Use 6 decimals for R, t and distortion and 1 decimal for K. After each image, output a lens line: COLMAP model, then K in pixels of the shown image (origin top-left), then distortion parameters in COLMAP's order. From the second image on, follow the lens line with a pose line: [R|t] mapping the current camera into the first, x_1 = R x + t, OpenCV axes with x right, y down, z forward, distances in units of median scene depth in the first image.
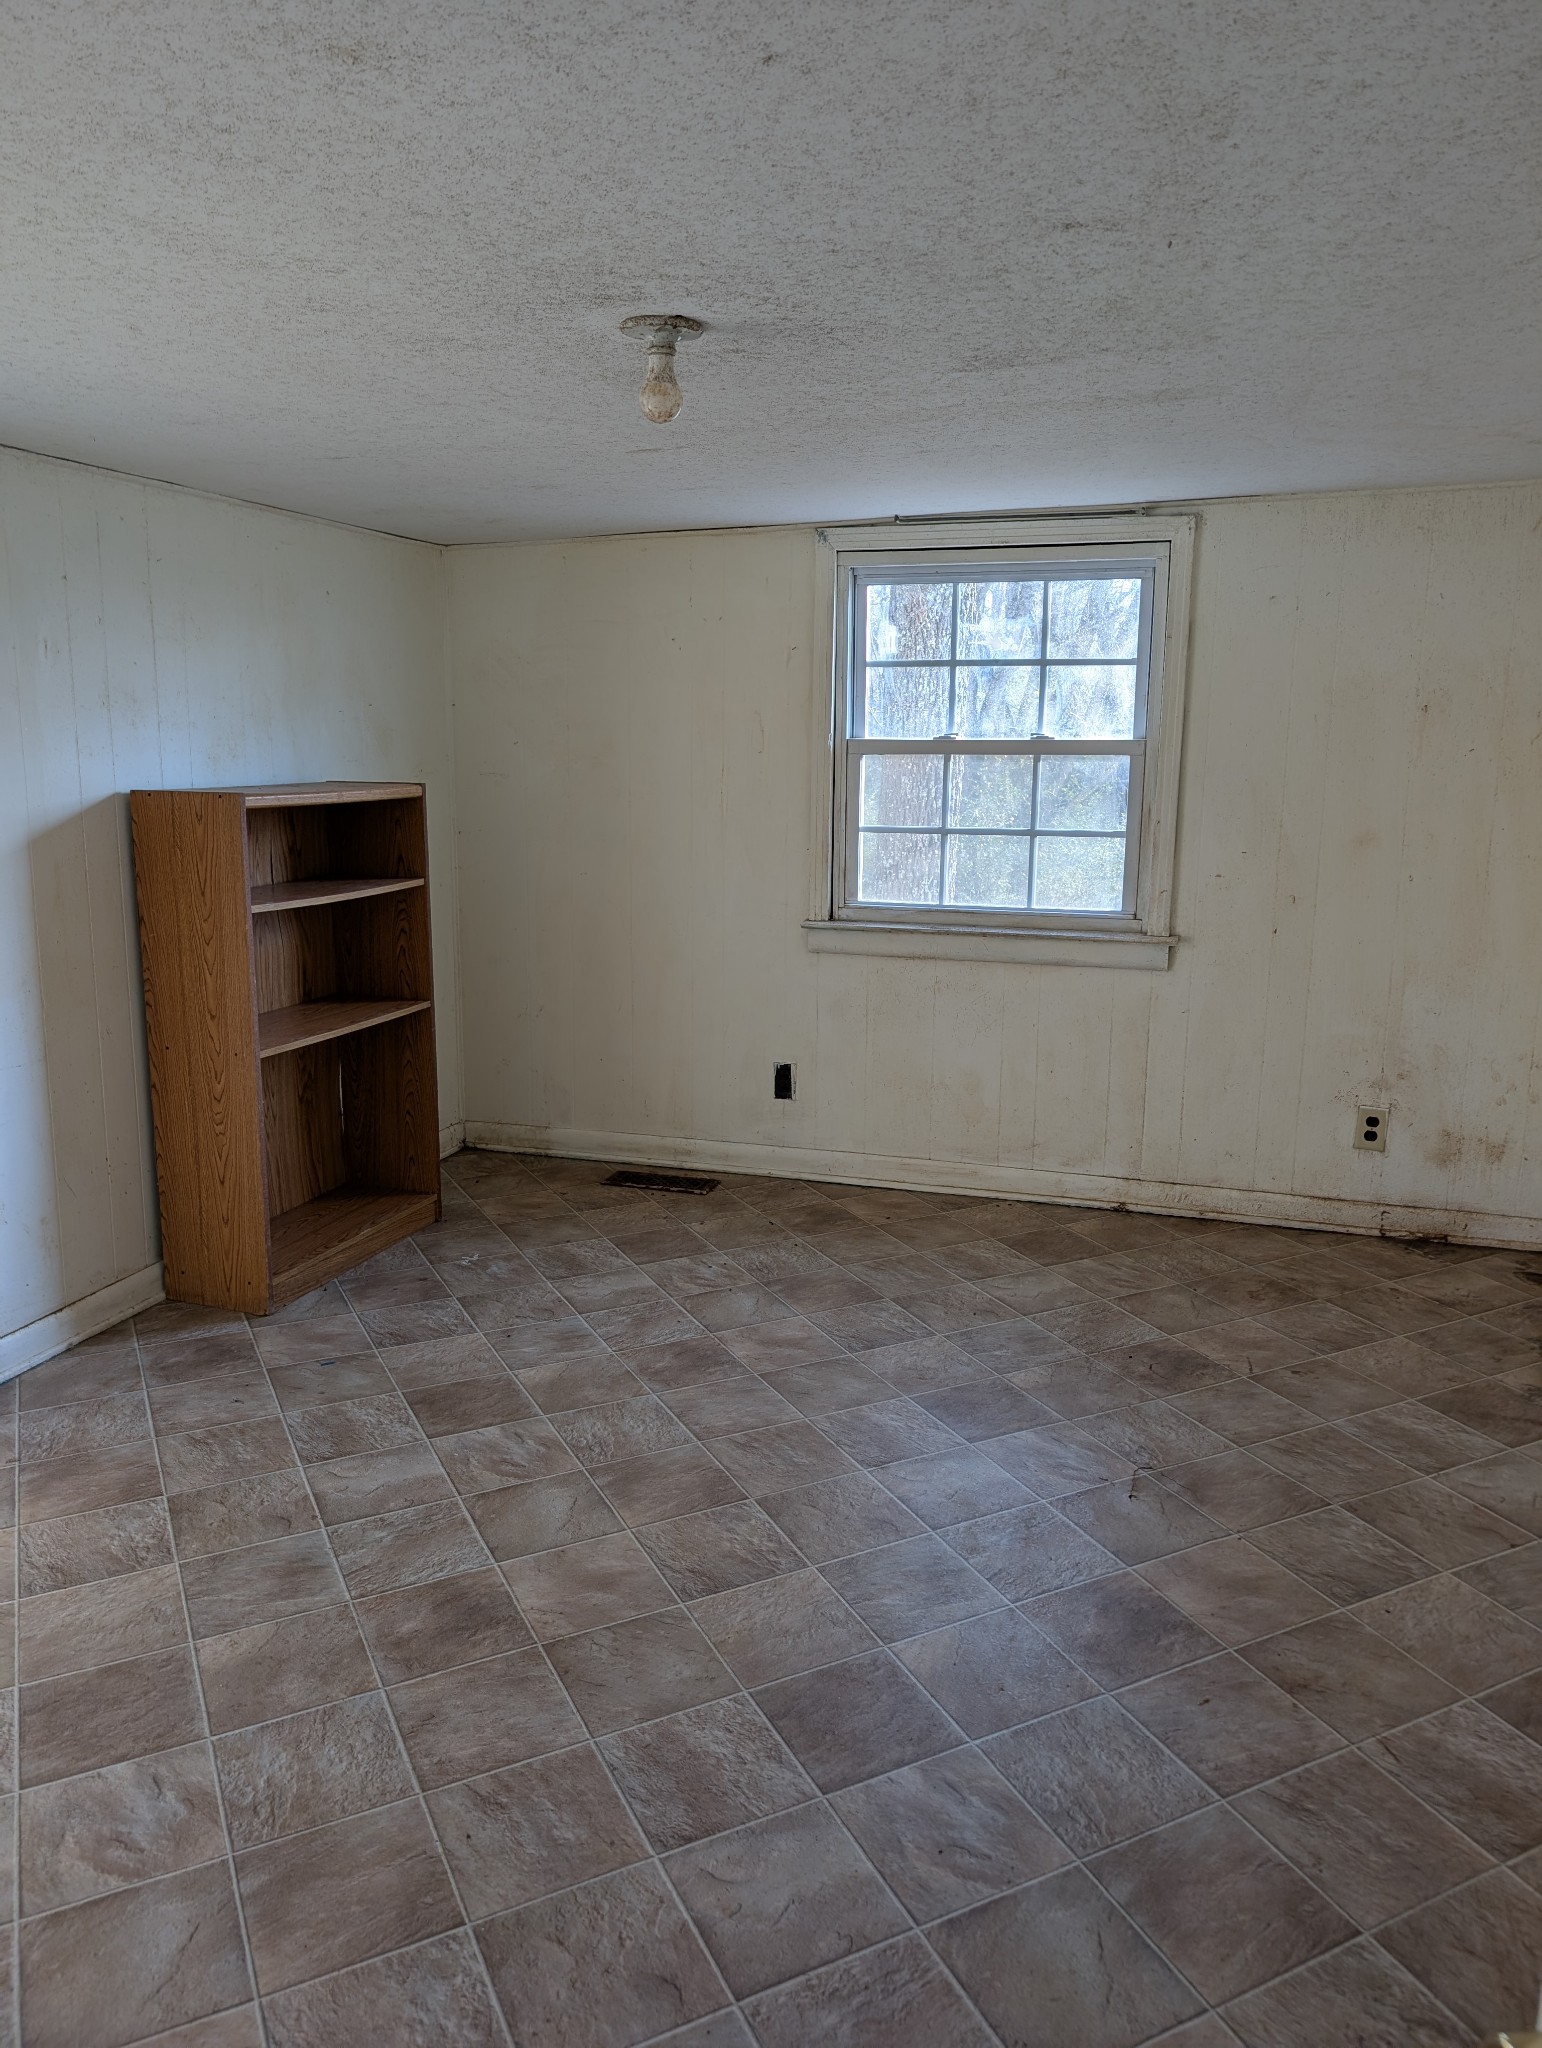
lens RADIAL K [[1465.3, 0, 790.6], [0, 1465.3, 1006.2], [0, 0, 1]] dist [0.029896, -0.023760]
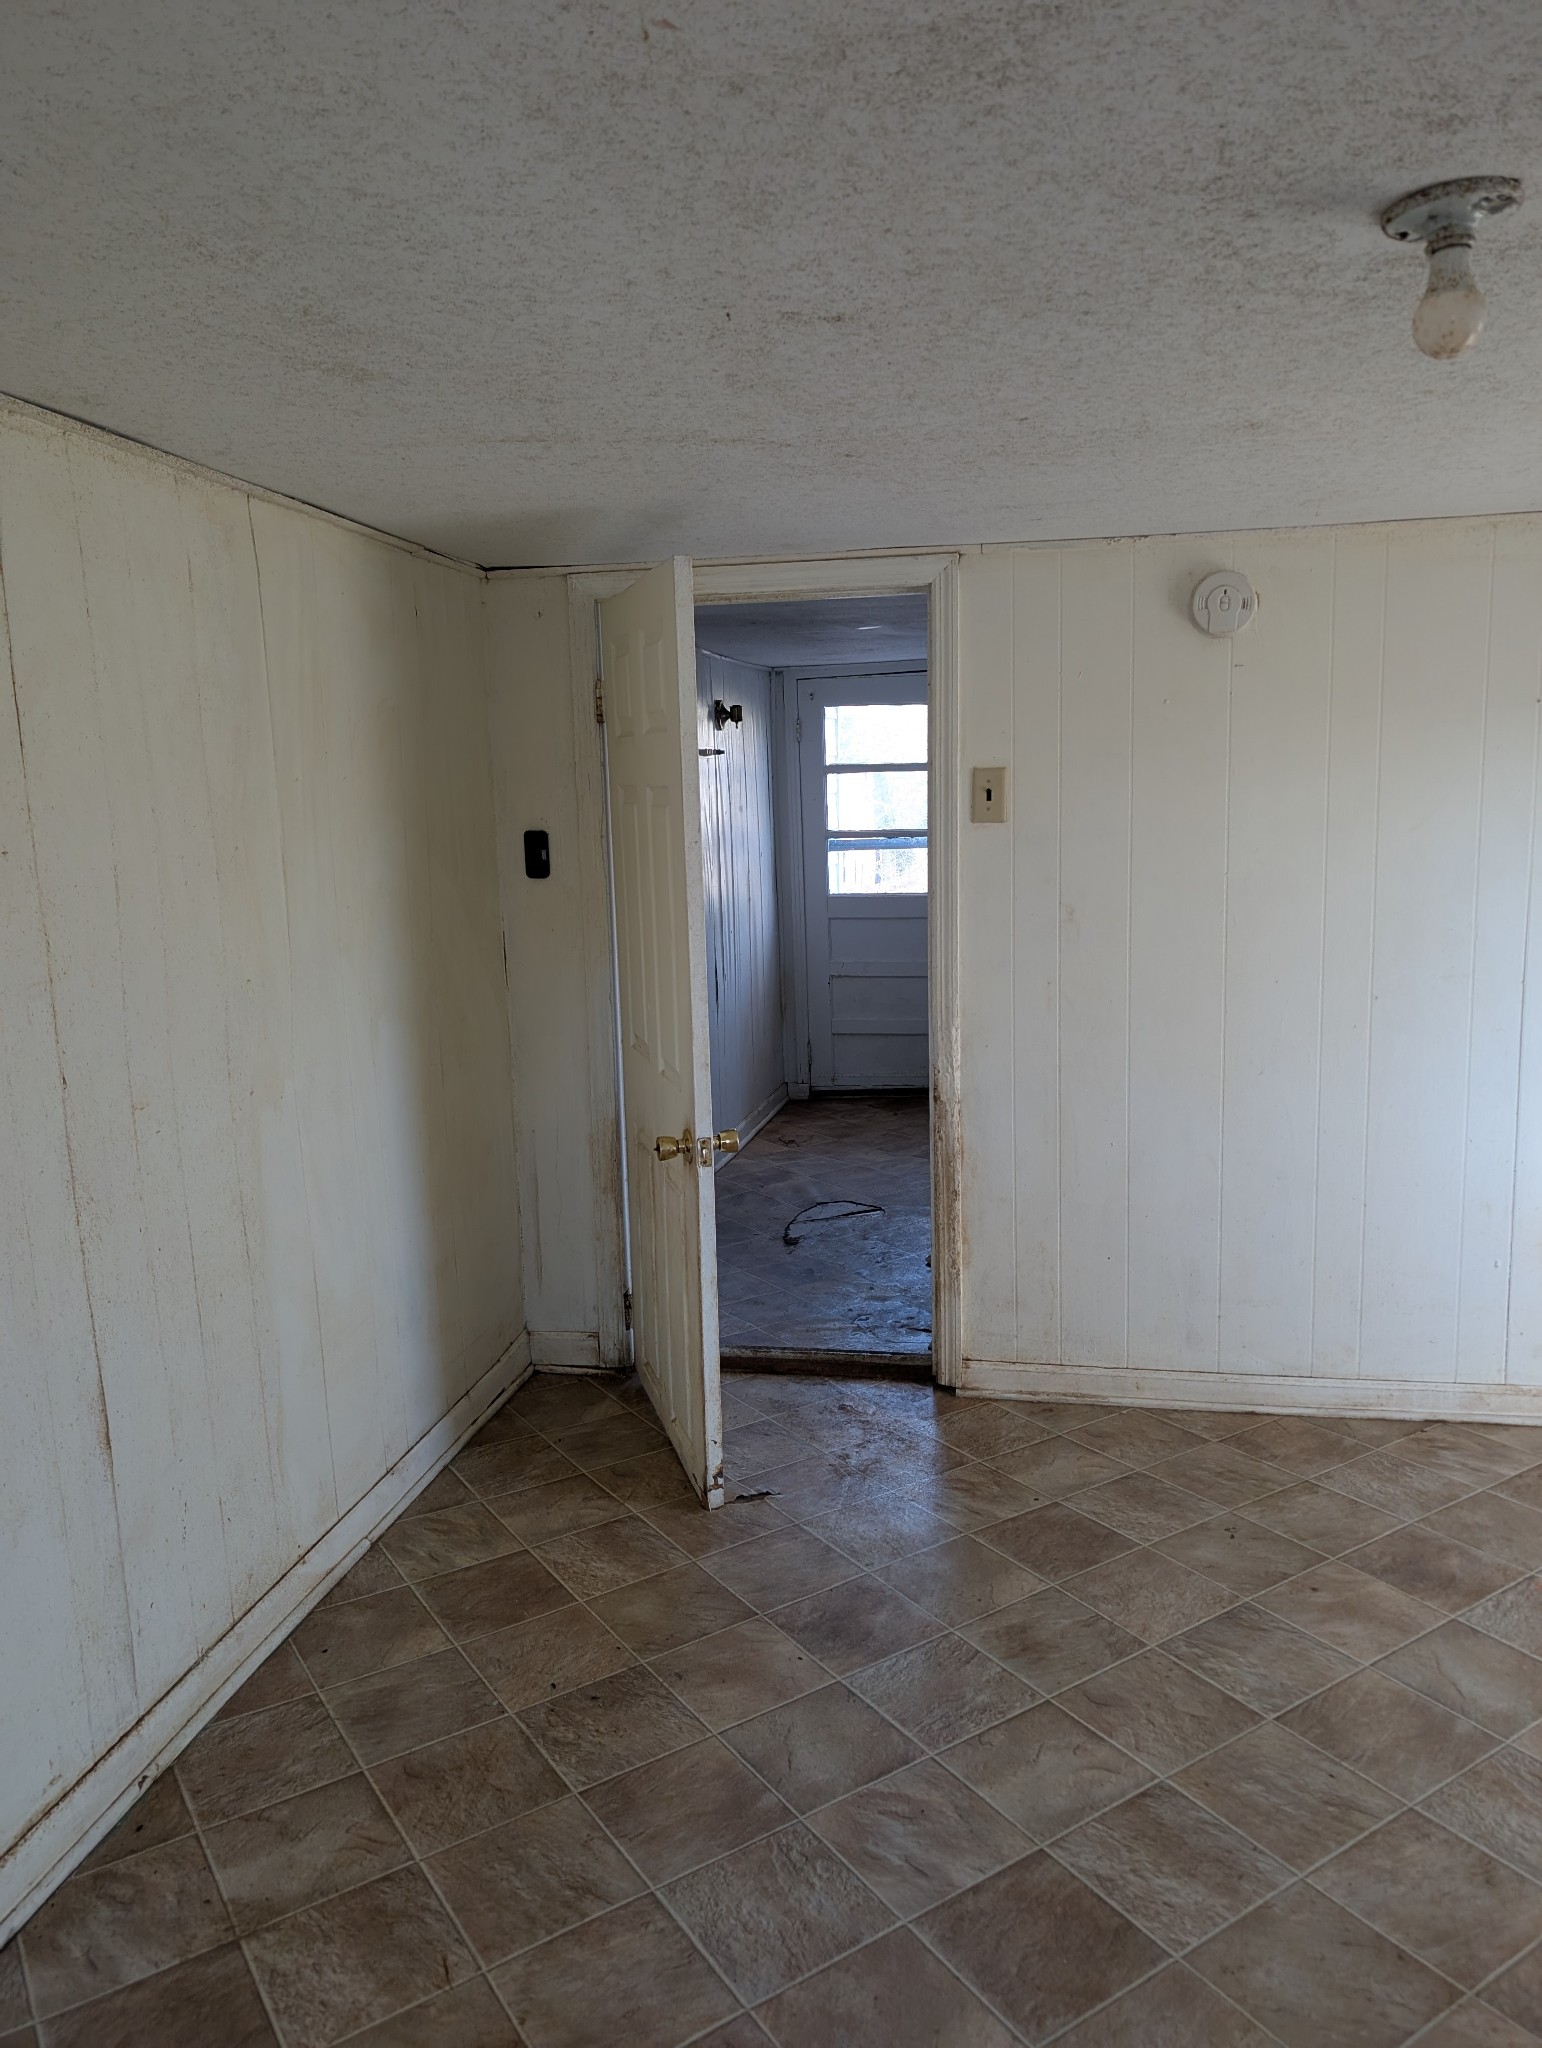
lens RADIAL K [[1465.3, 0, 765.3], [0, 1465.3, 1024.4], [0, 0, 1]] dist [0.029896, -0.023760]
pose [[-0.994752, 0.036589, -0.095554, 0.185979], [0.000841, 0.936768, 0.349951, -0.232070], [0.102317, 0.348034, -0.931882, 1.109722]]
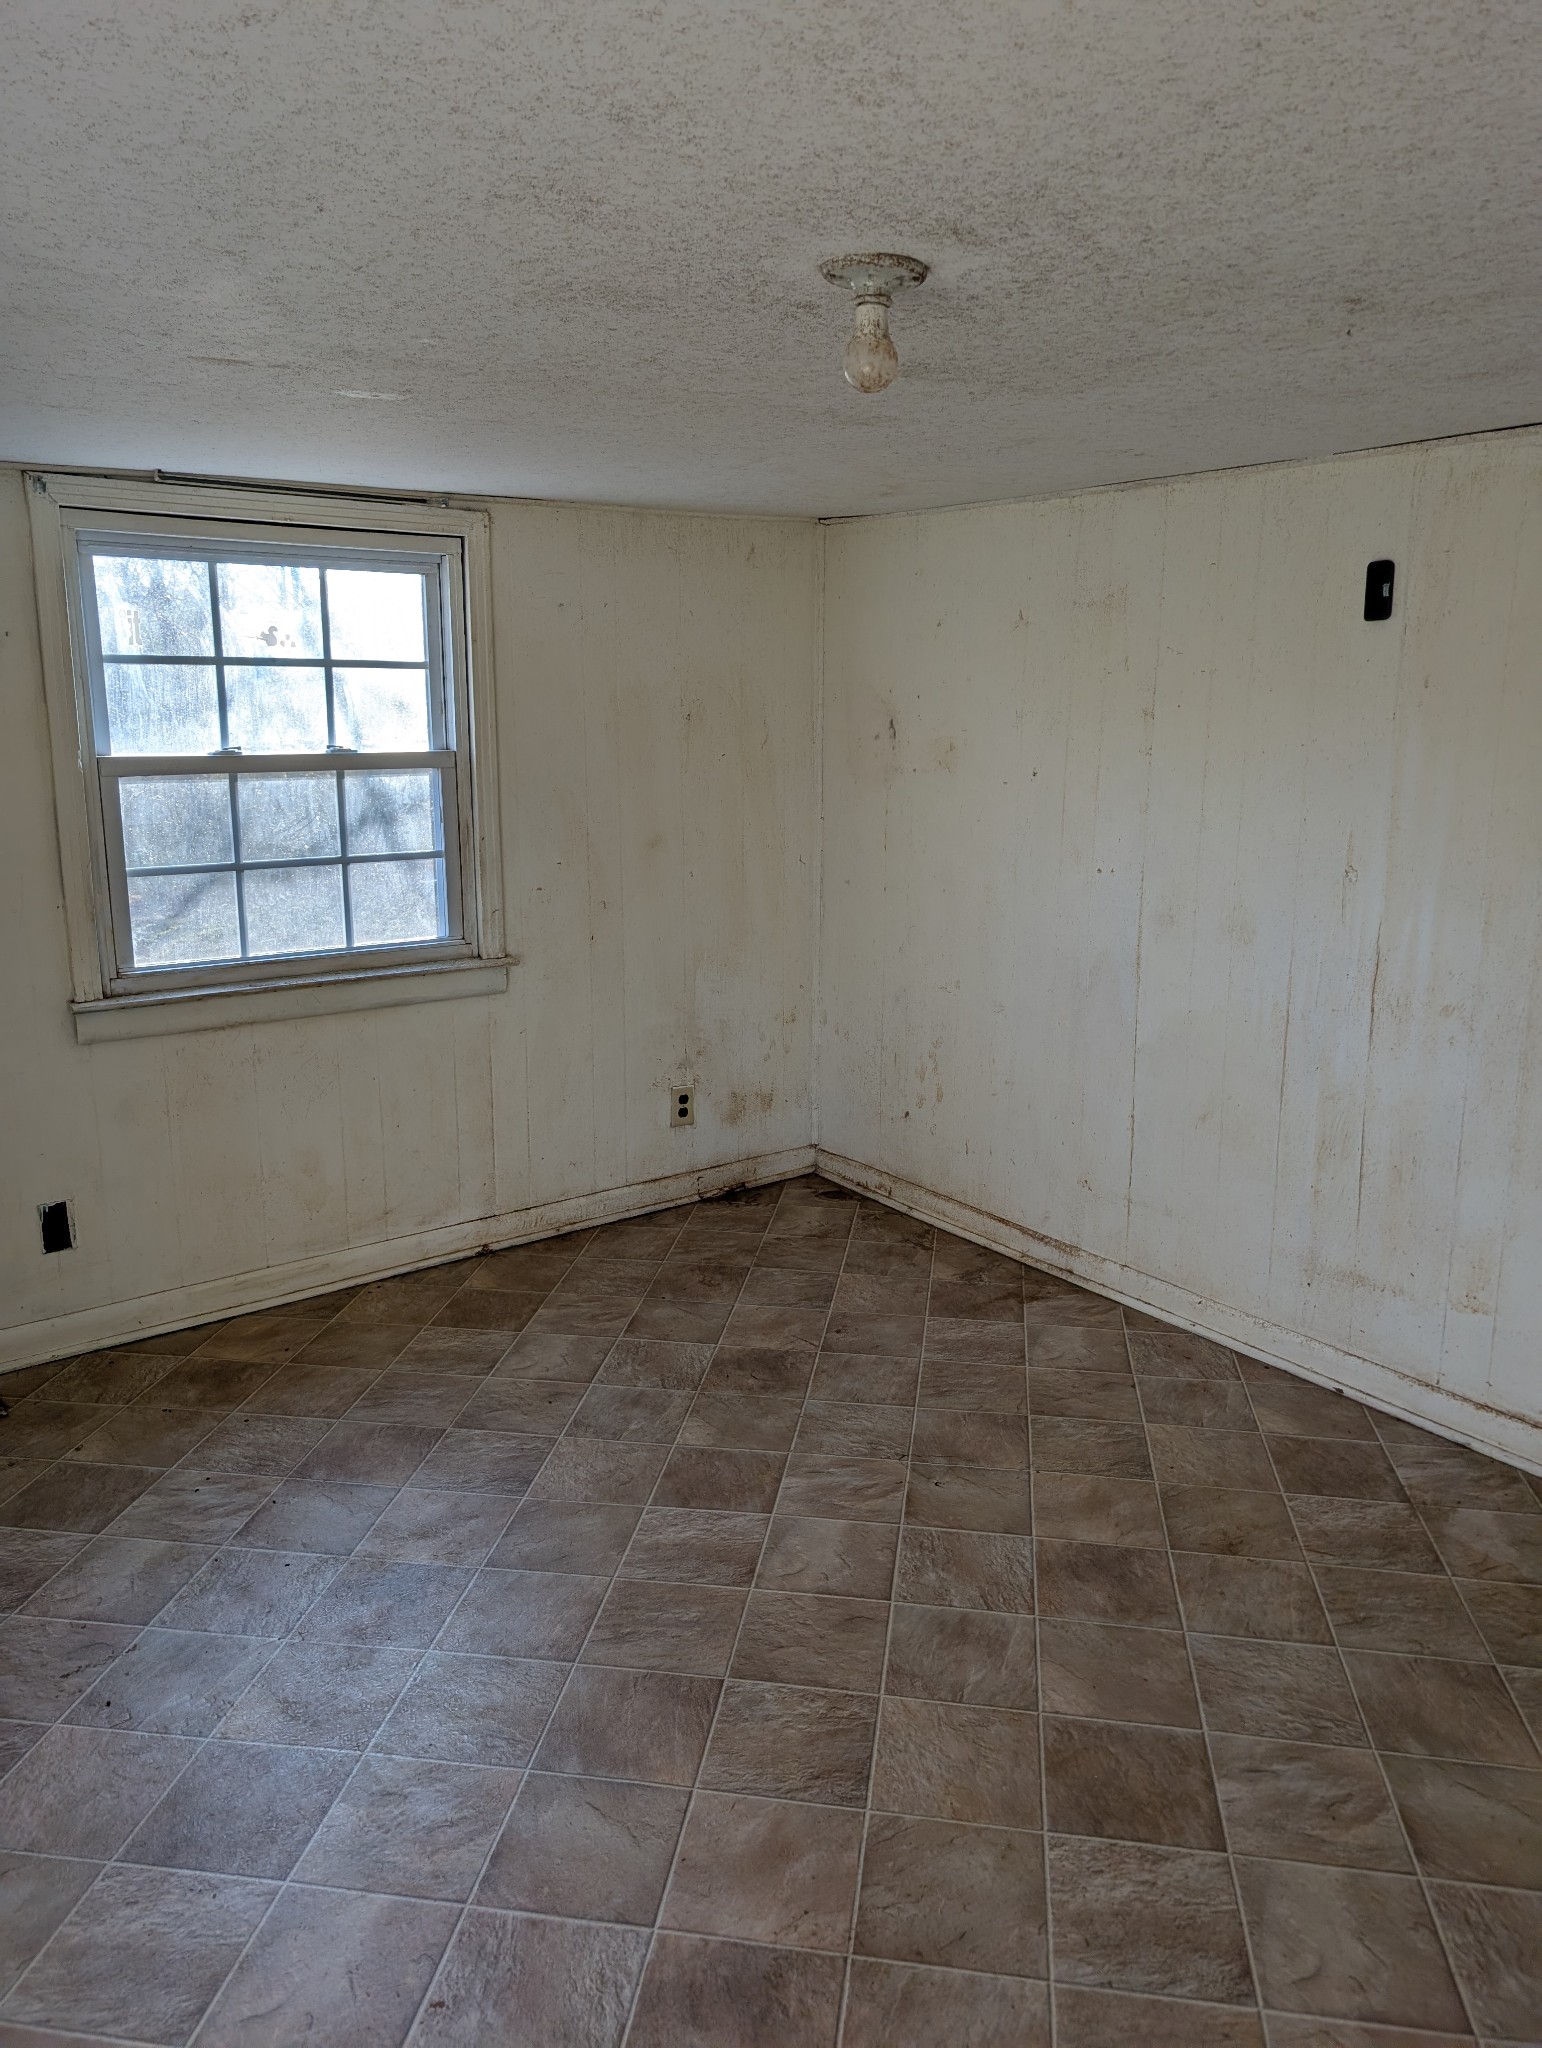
lens RADIAL K [[1465.3, 0, 778.6], [0, 1465.3, 1007.5], [0, 0, 1]] dist [0.029896, -0.023760]
pose [[0.578520, -0.168593, 0.798055, -0.536319], [0.157913, 0.983045, 0.093200, -0.100251], [-0.800236, 0.072105, 0.595334, 0.390806]]
